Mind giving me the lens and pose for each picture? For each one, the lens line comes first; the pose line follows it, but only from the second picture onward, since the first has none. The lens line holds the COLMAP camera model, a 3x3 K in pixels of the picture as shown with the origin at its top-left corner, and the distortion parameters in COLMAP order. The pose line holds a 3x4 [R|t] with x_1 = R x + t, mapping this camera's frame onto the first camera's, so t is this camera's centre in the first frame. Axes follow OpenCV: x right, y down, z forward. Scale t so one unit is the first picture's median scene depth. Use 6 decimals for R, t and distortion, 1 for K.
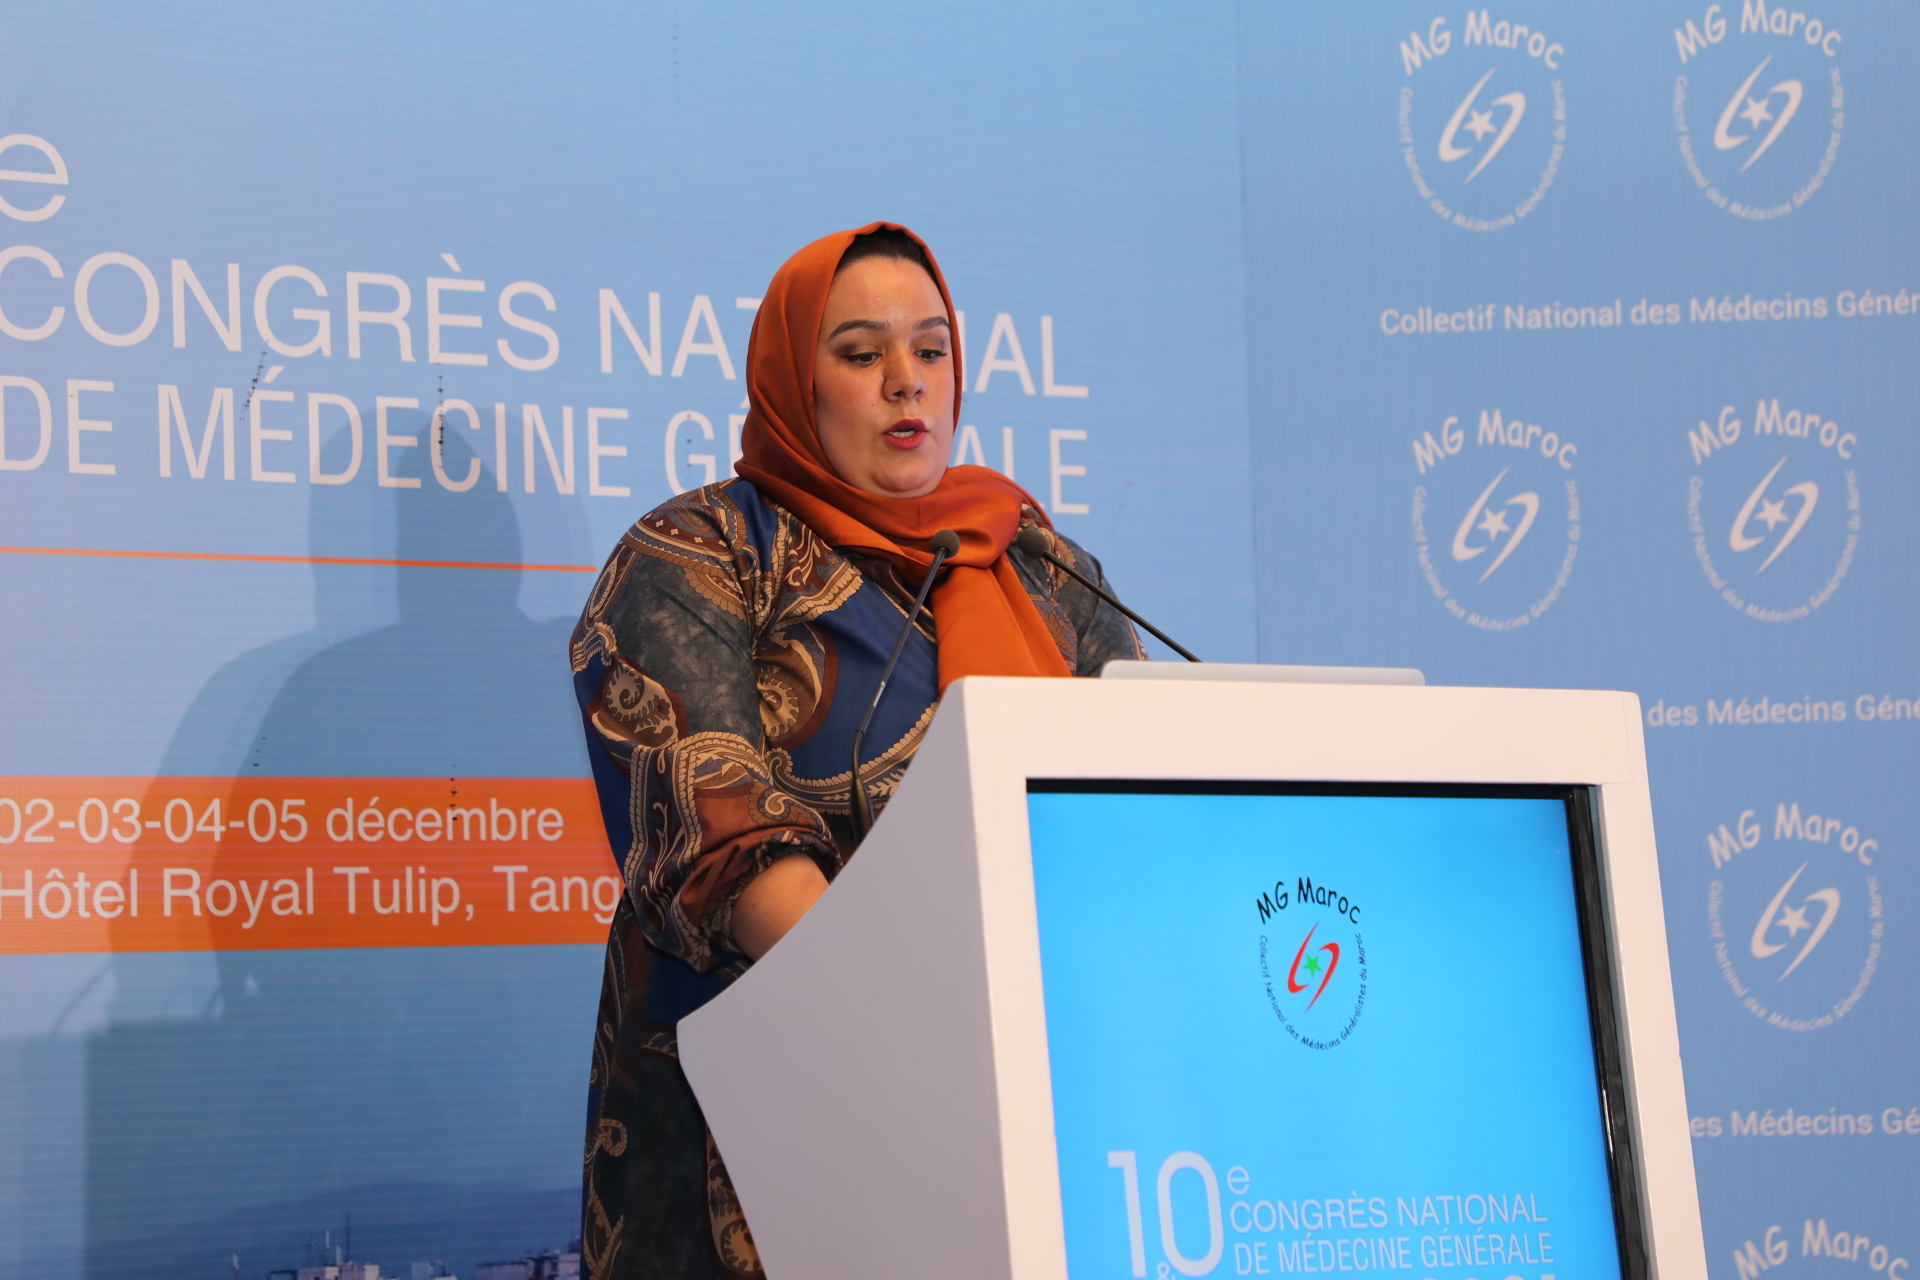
lens RADIAL K [[5313.9, 0, 972.0], [0, 5313.9, 620.3], [0, 0, 1]] dist [0.591406, 0.000000]
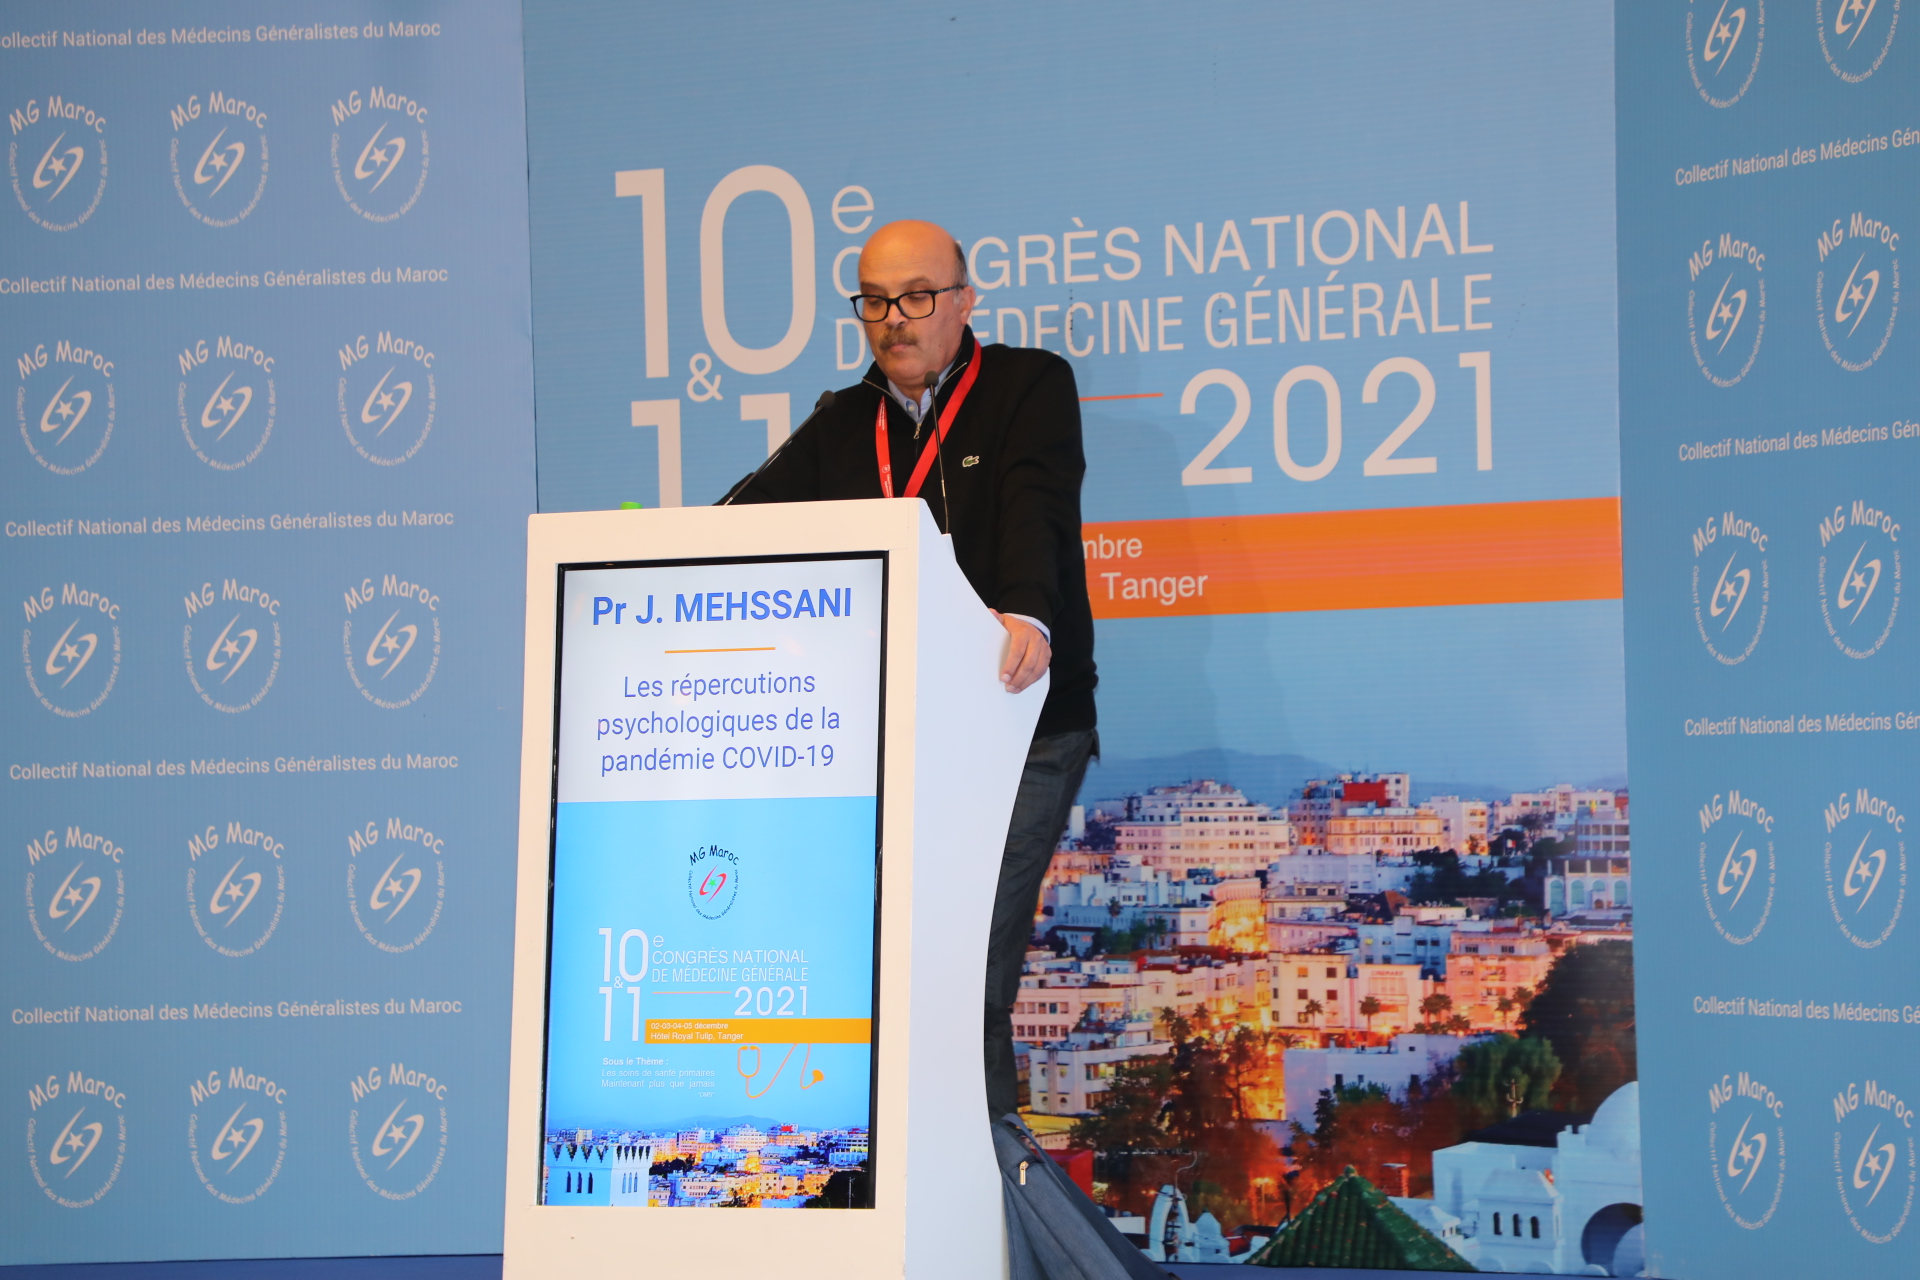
lens RADIAL K [[5313.9, 0, 966.6], [0, 5313.9, 660.9], [0, 0, 1]] dist [0.591406, 0.000000]
pose [[0.516056, 0.002905, -0.856550, 1.348776], [0.082969, 0.995122, 0.053362, -0.021030], [0.852527, -0.098605, 0.513298, 0.076221]]
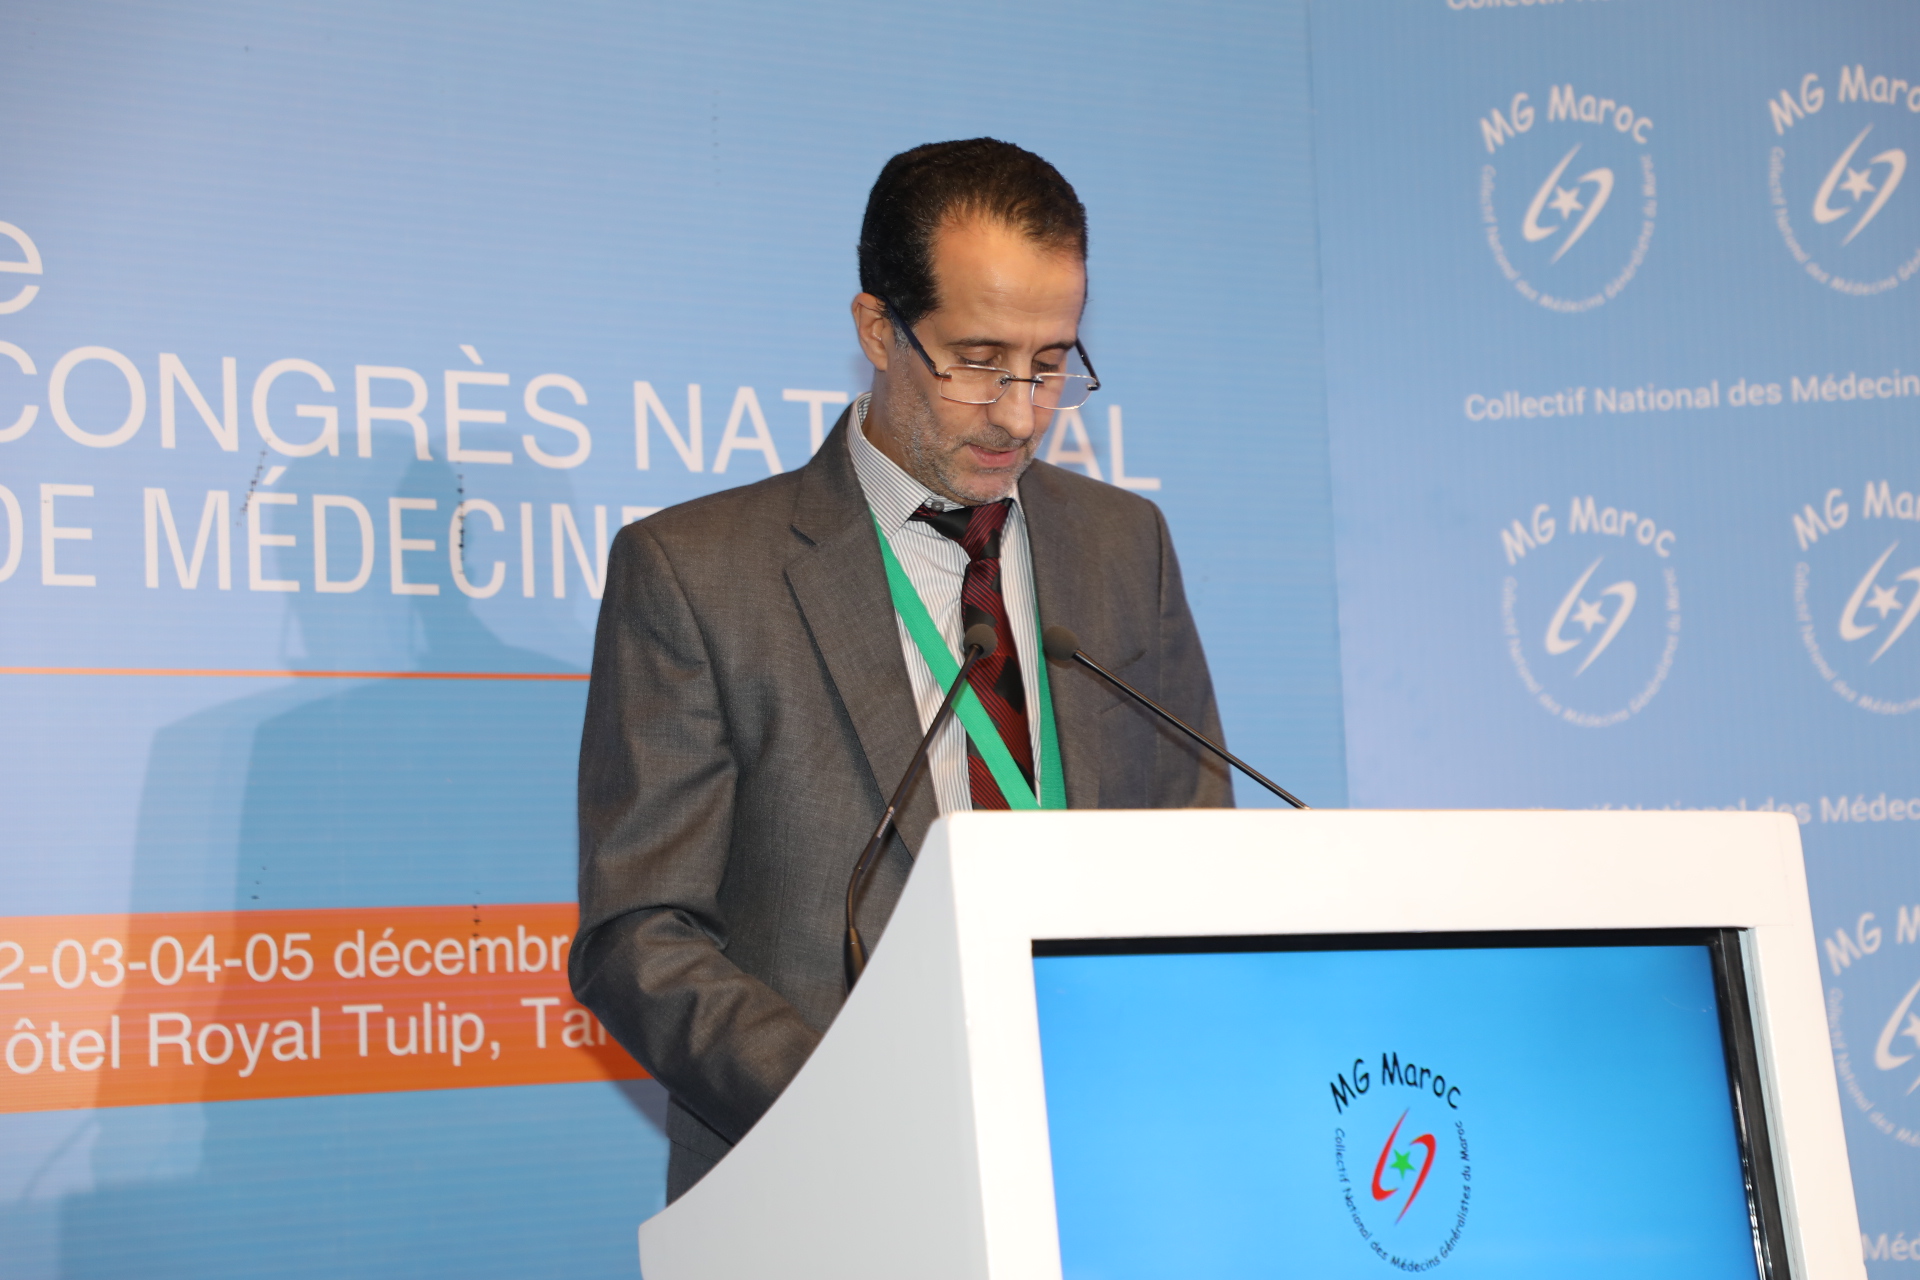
lens RADIAL K [[3996.7, 0, 981.8], [0, 3996.7, 626.1], [0, 0, 1]] dist [0.370753, 0.000000]
pose [[0.998979, -0.016220, -0.042164, 0.021087], [0.015405, 0.999689, -0.019600, -0.003975], [0.042469, 0.018931, 0.998918, 0.298448]]
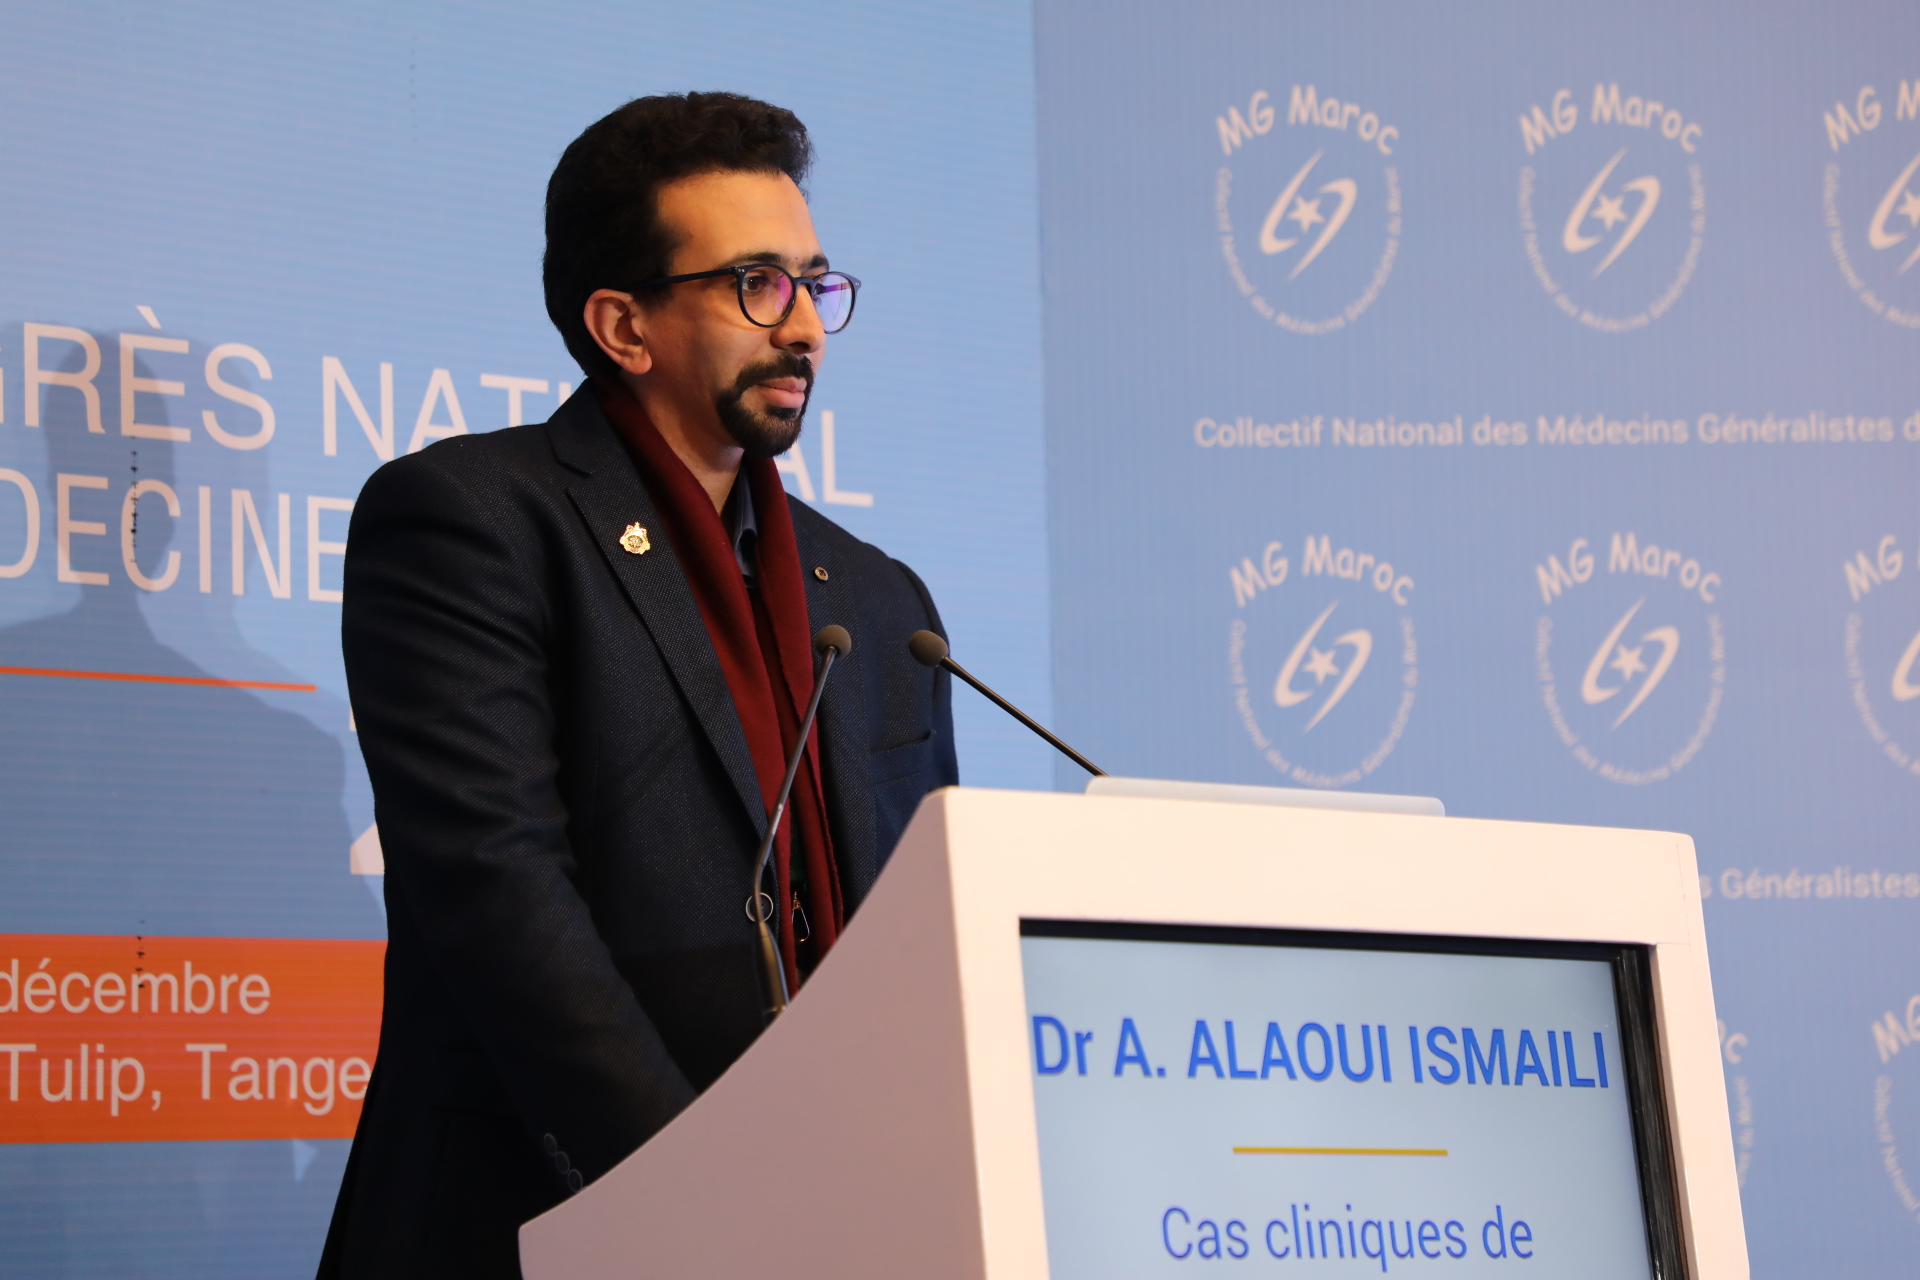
lens RADIAL K [[5313.9, 0, 979.4], [0, 5313.9, 622.2], [0, 0, 1]] dist [0.591406, 0.000000]
pose [[0.992350, 0.021081, 0.121645, -0.070067], [-0.015768, 0.998886, -0.044474, 0.015902], [-0.122447, 0.042215, 0.991577, 0.153605]]
